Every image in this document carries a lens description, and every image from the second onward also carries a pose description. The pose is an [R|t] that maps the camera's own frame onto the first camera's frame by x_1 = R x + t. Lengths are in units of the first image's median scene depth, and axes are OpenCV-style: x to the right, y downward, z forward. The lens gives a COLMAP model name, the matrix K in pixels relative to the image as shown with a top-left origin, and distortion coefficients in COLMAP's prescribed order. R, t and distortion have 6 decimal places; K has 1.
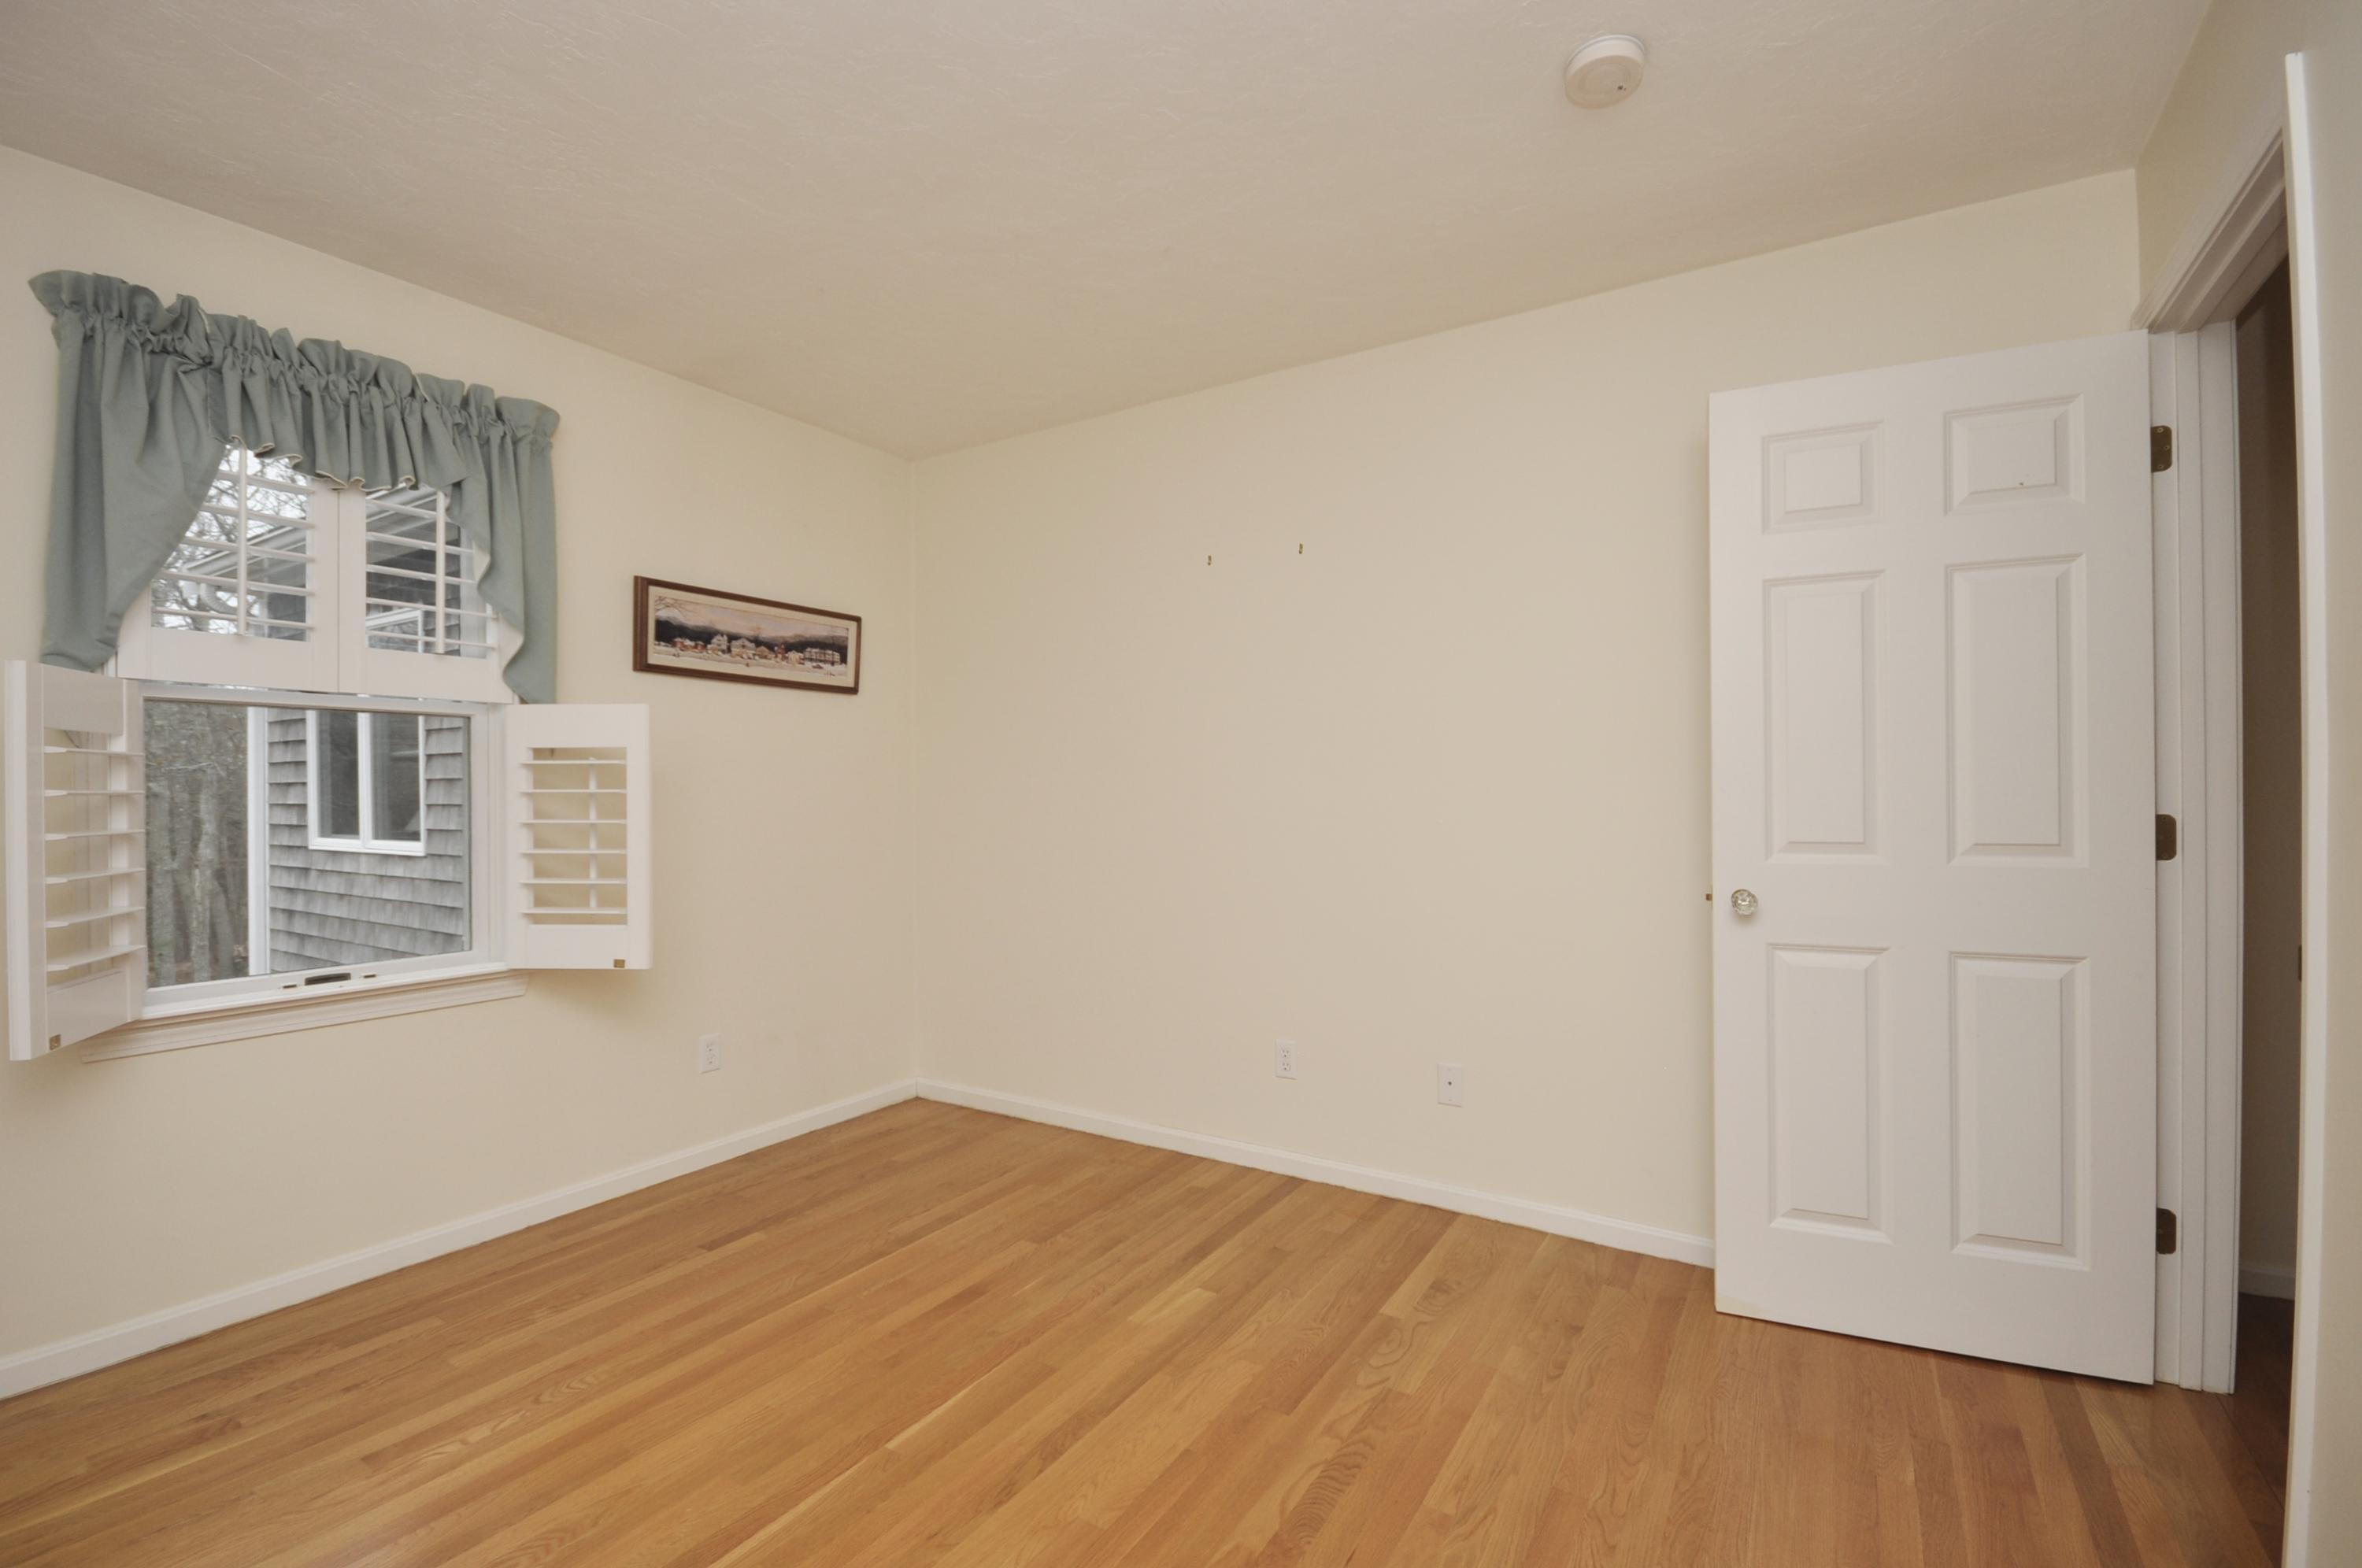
lens RADIAL K [[1030.8, 0, 1187.6], [0, 1030.8, 794.6], [0, 0, 1]] dist [0.011104, -0.012721]
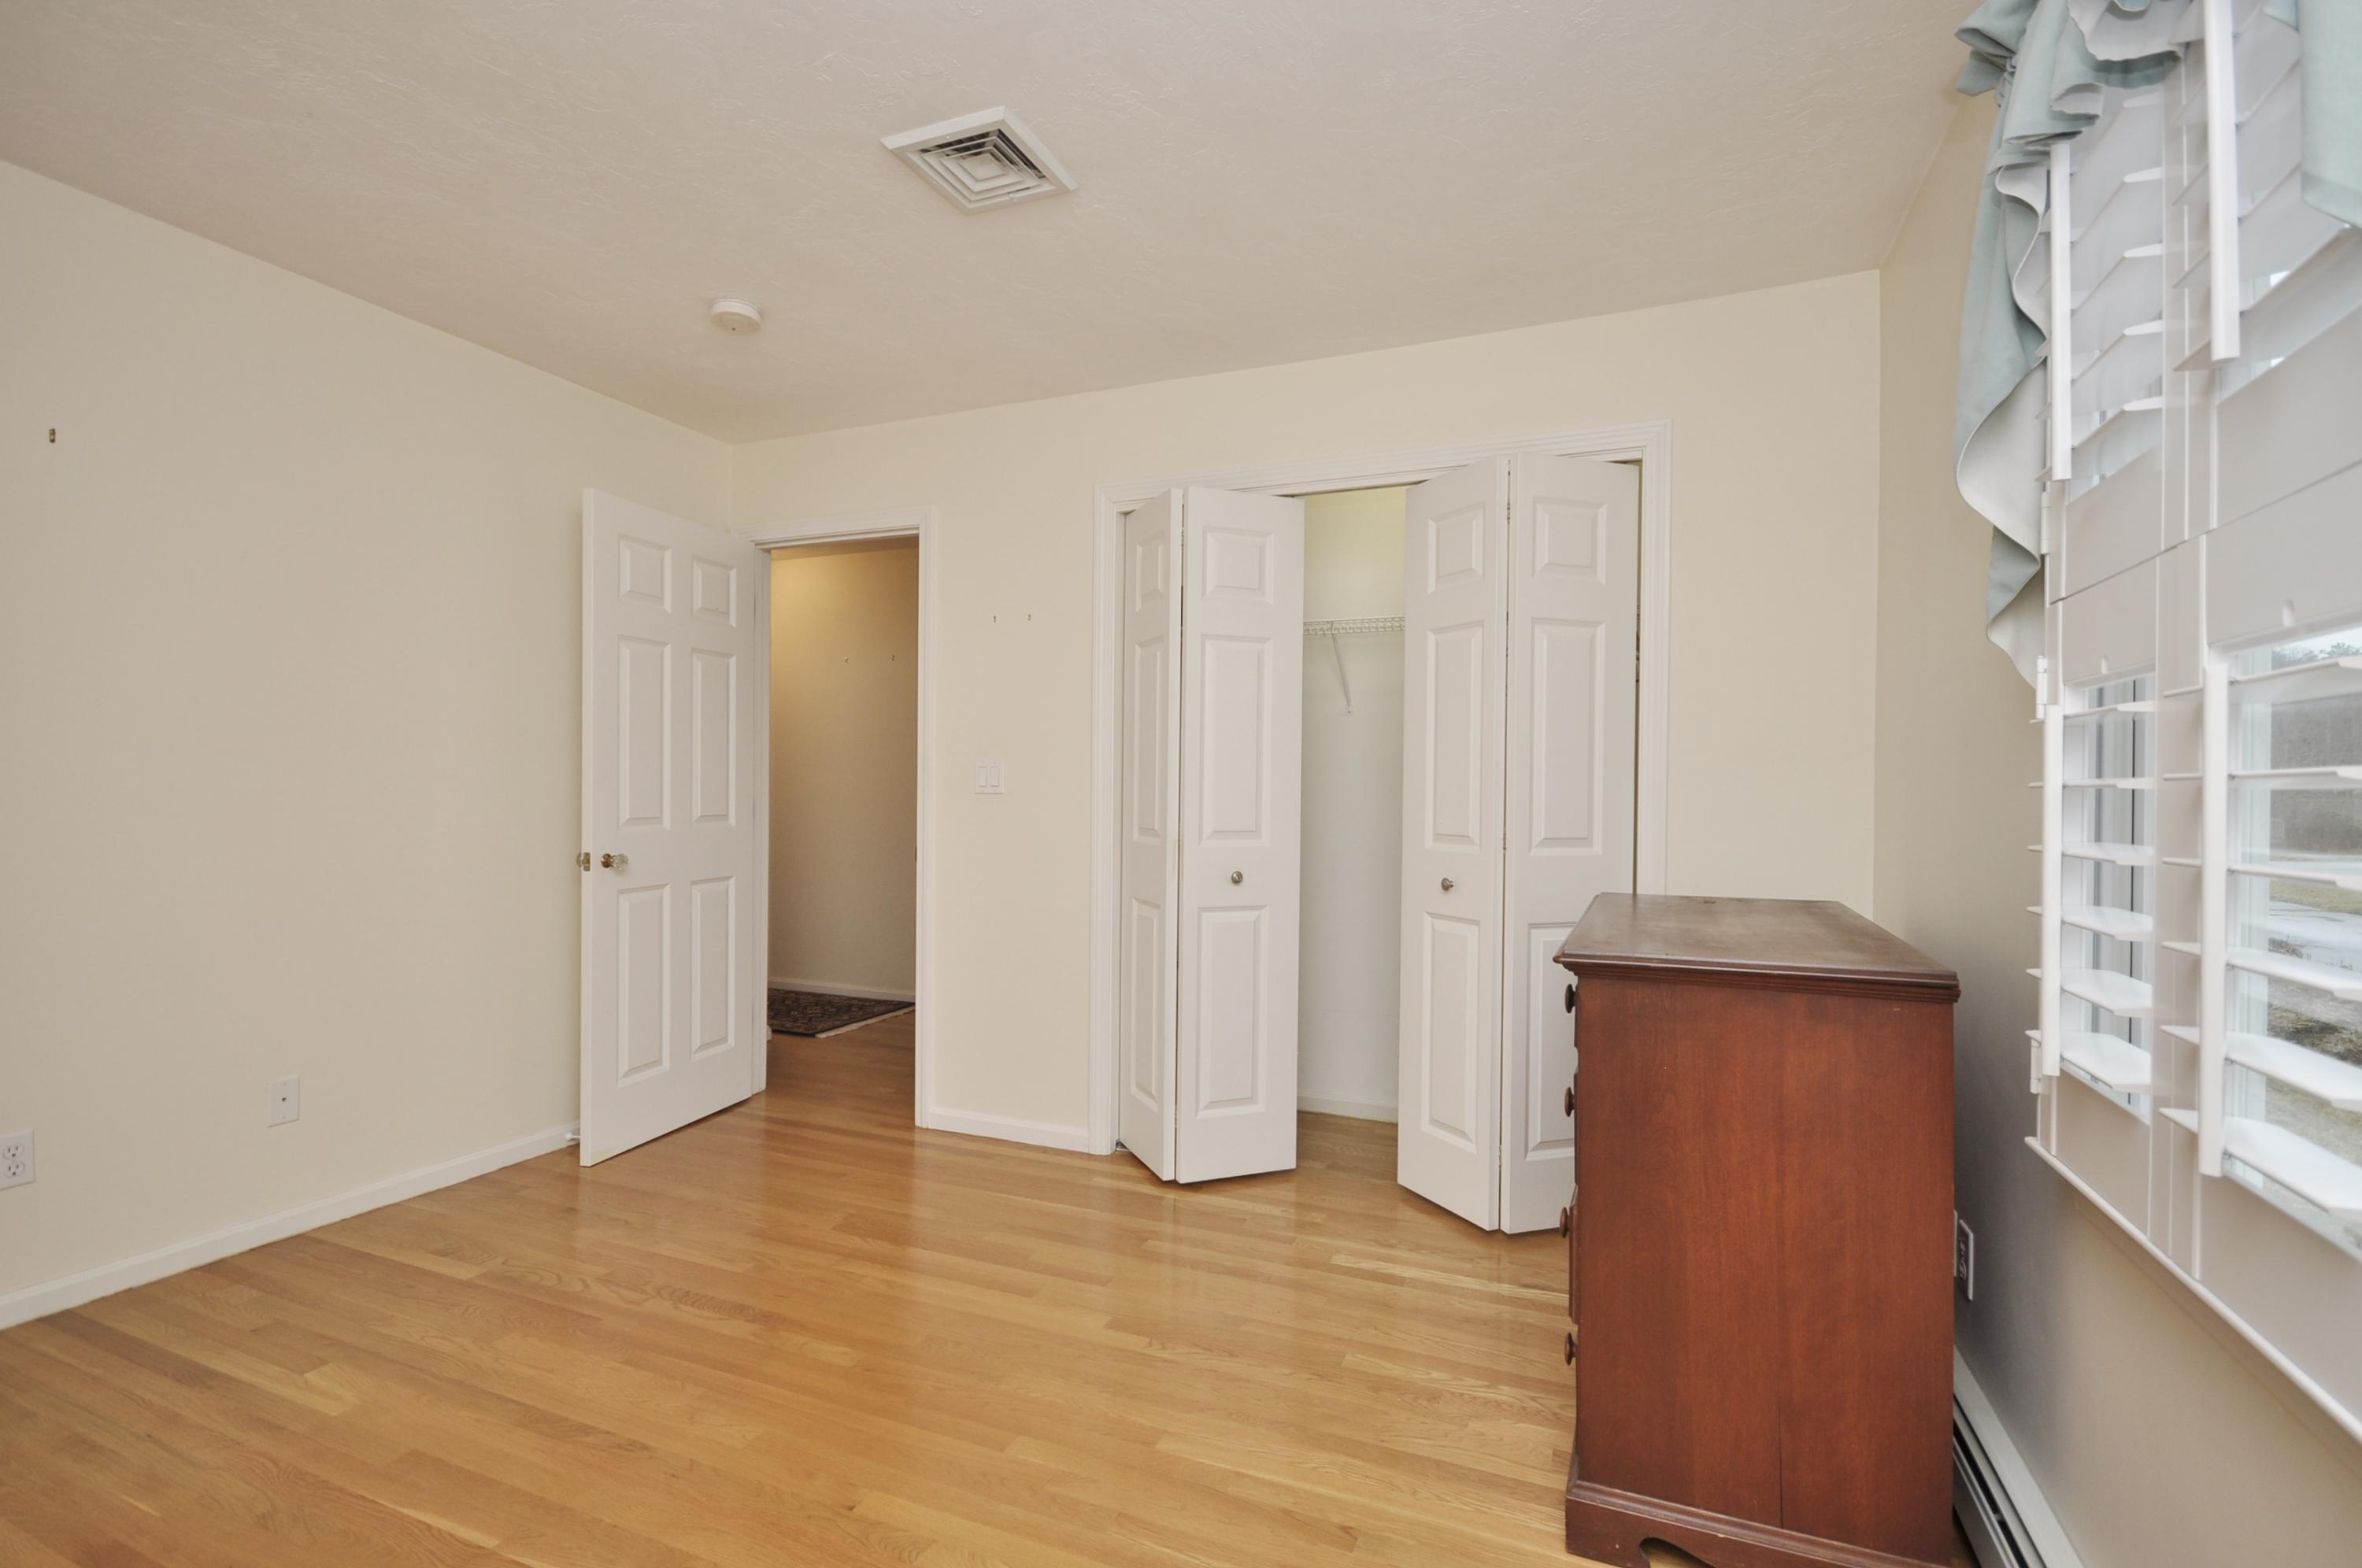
lens RADIAL K [[1076.2, 0, 1181.2], [0, 1076.2, 771.8], [0, 0, 1]] dist [0.001203, -0.001864]
pose [[-0.165879, 0.017954, 0.985983, -1.005444], [-0.006994, 0.999788, -0.019381, 0.005362], [-0.986121, -0.010111, -0.165718, 0.470562]]
